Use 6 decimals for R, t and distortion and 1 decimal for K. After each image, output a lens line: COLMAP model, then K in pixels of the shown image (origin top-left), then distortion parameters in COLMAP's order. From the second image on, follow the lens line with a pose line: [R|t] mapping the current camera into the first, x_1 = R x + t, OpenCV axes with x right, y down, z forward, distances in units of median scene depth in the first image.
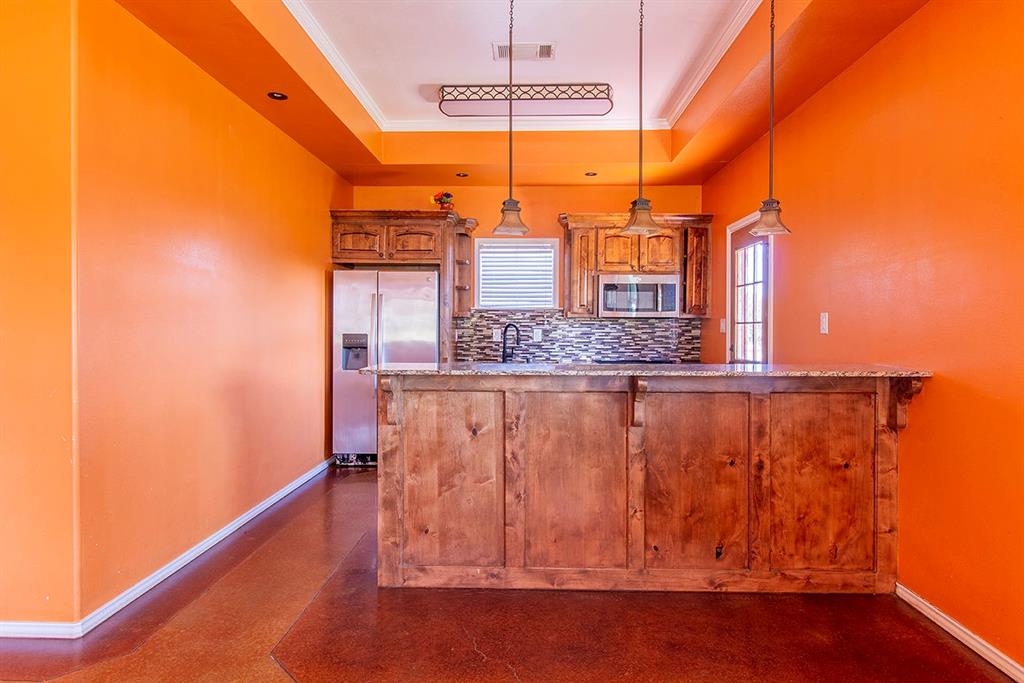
lens RADIAL K [[599.5, 0, 513.3], [0, 599.5, 337.5], [0, 0, 1]] dist [0.002601, 0.000334]
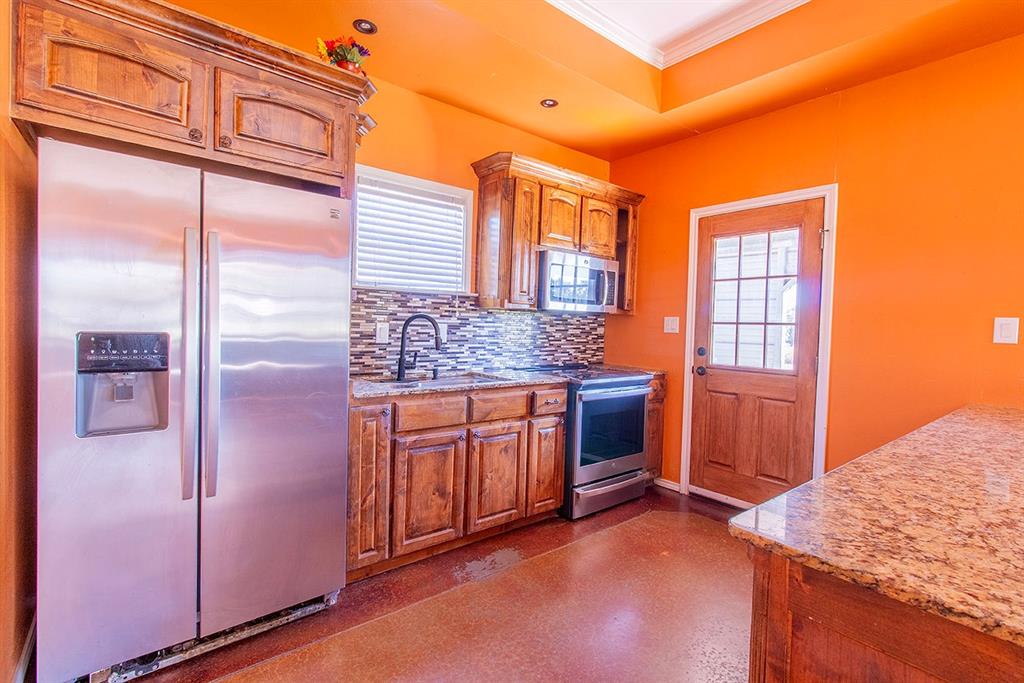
lens RADIAL K [[473.1, 0, 511.1], [0, 473.1, 337.3], [0, 0, 1]] dist [0.005067, 0.000236]
pose [[0.756018, -0.002544, 0.654546, -0.243976], [-0.014544, 0.999680, 0.020684, -0.011035], [-0.654390, -0.025158, 0.755739, 0.561868]]
